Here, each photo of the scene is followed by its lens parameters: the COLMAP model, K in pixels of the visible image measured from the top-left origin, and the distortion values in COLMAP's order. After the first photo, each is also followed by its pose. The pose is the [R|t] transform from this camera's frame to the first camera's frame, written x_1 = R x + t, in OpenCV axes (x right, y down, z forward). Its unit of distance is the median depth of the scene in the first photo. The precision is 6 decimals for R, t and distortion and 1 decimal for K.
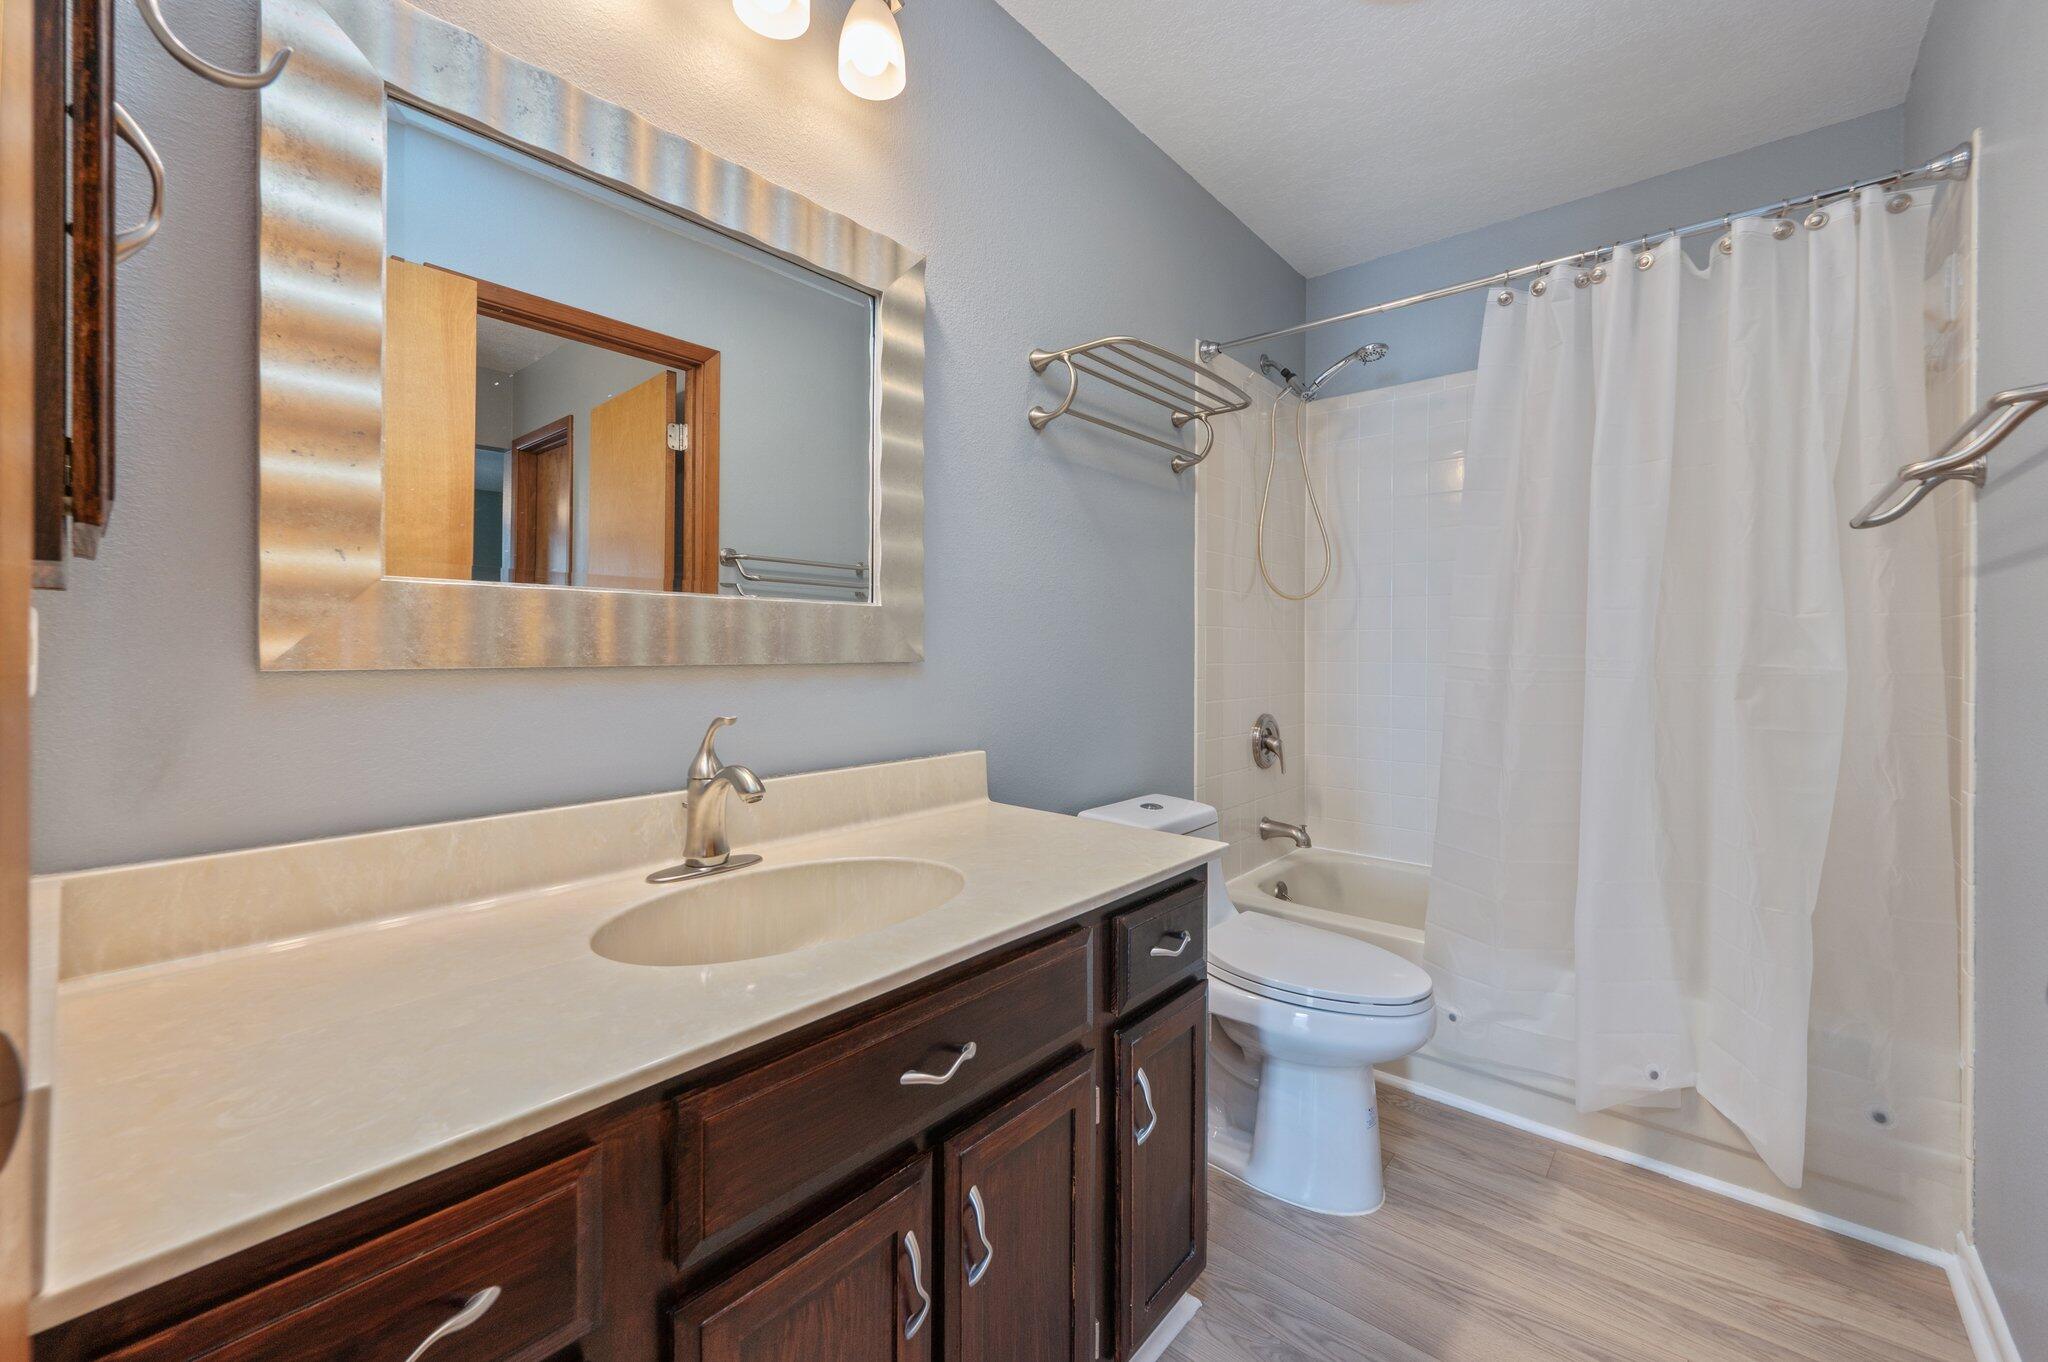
lens RADIAL K [[806.9, 0, 1004.4], [0, 806.9, 647.7], [0, 0, 1]] dist [0.000372, 0.000143]
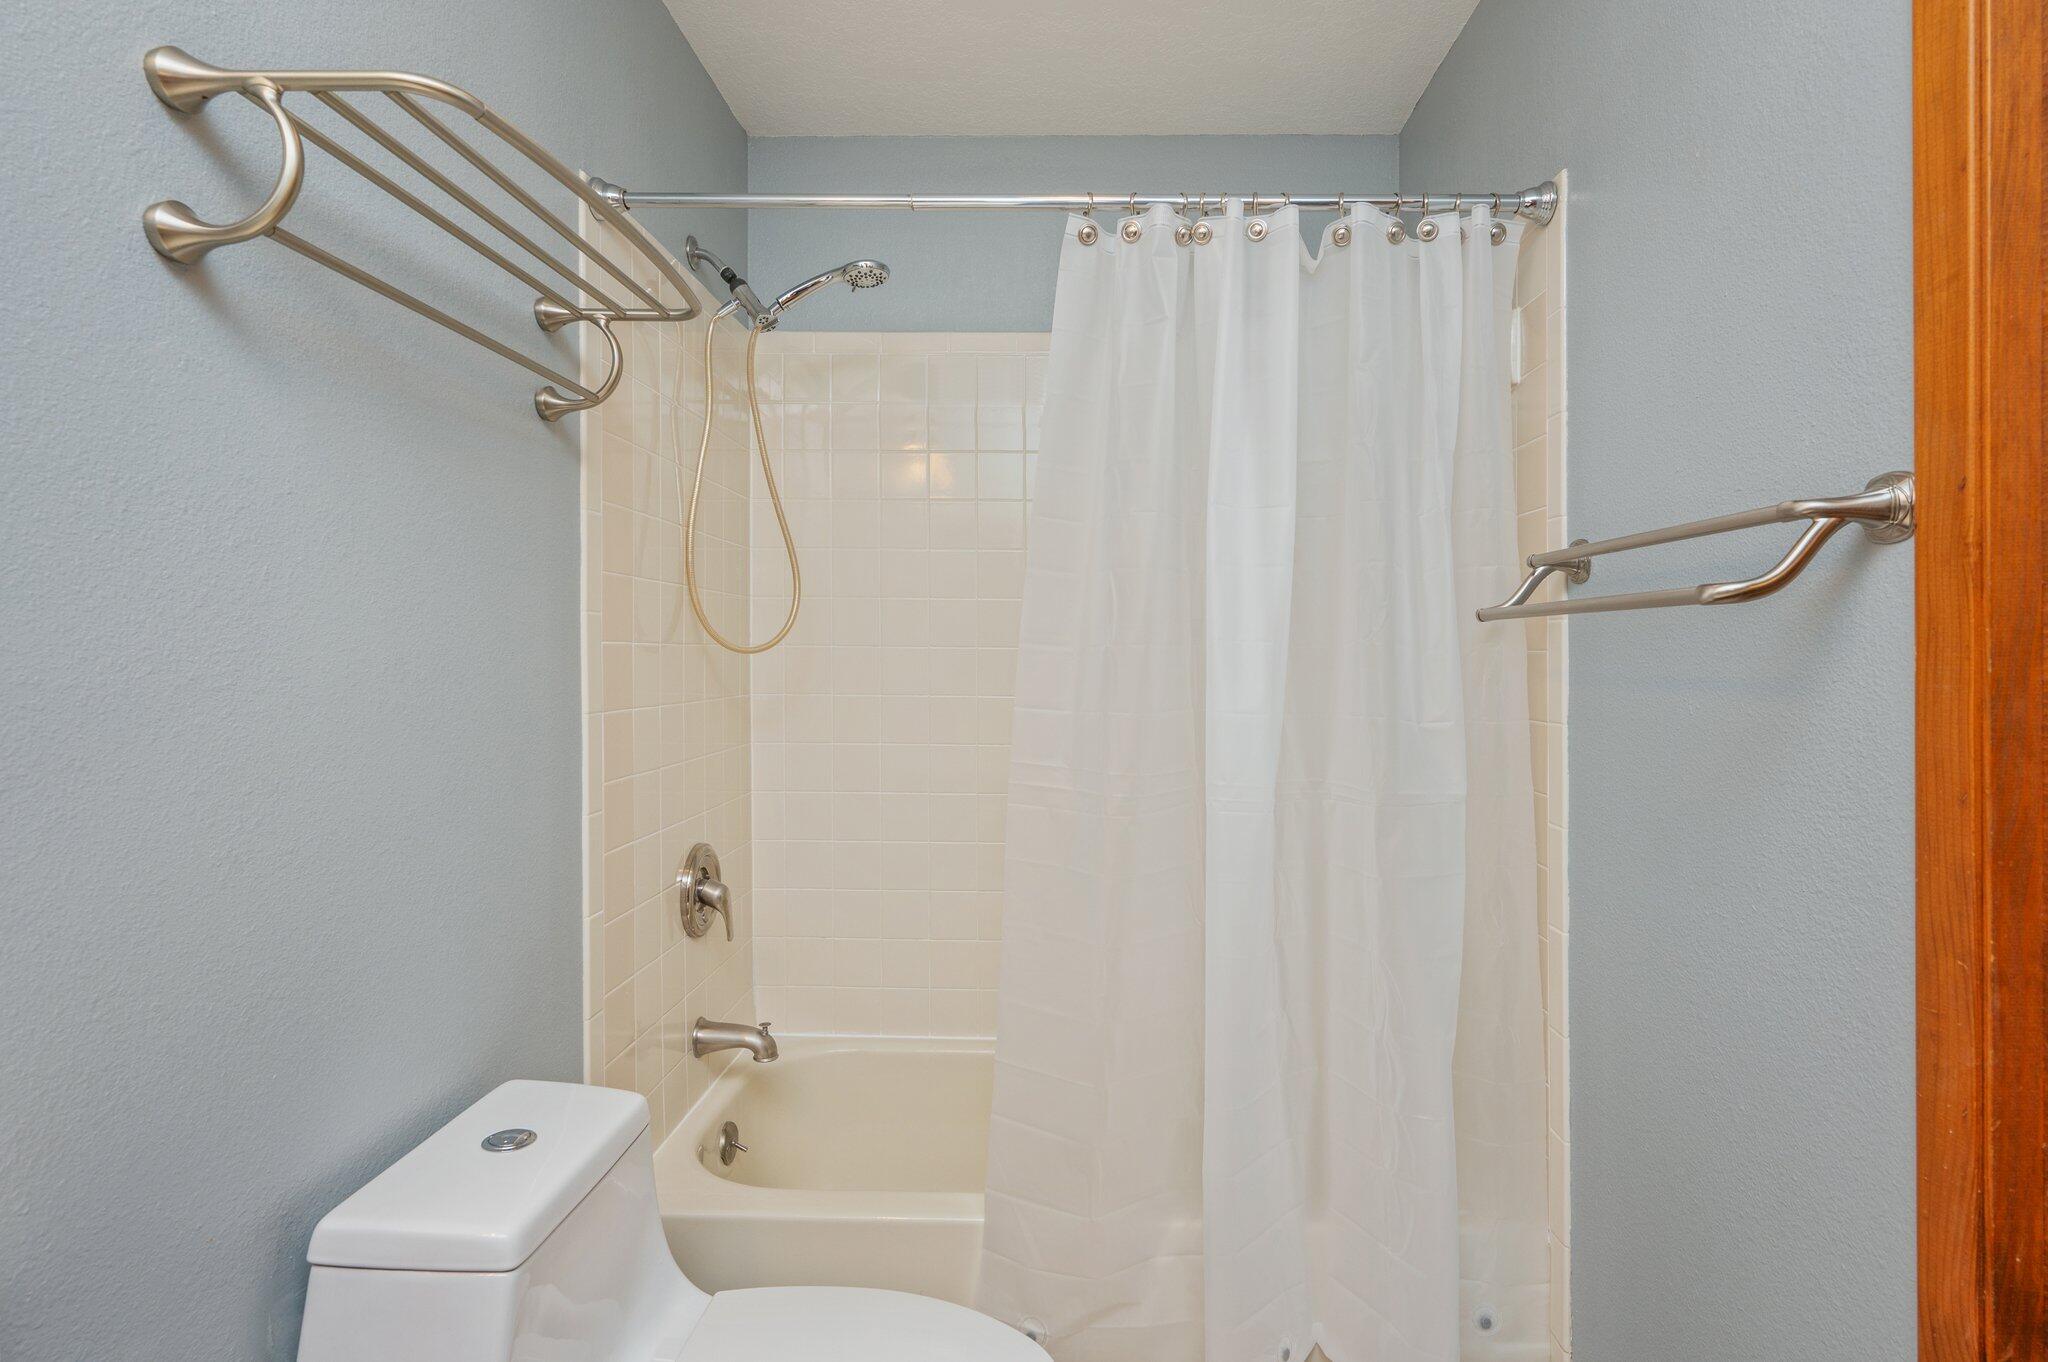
lens RADIAL K [[1009.7, 0, 1030.5], [0, 1009.7, 651.4], [0, 0, 1]] dist [-0.004192, -0.000891]
pose [[0.760994, -0.008159, 0.648707, 0.037801], [-0.000199, 0.999918, 0.012810, -0.093302], [-0.648758, -0.009877, 0.760930, 0.372985]]
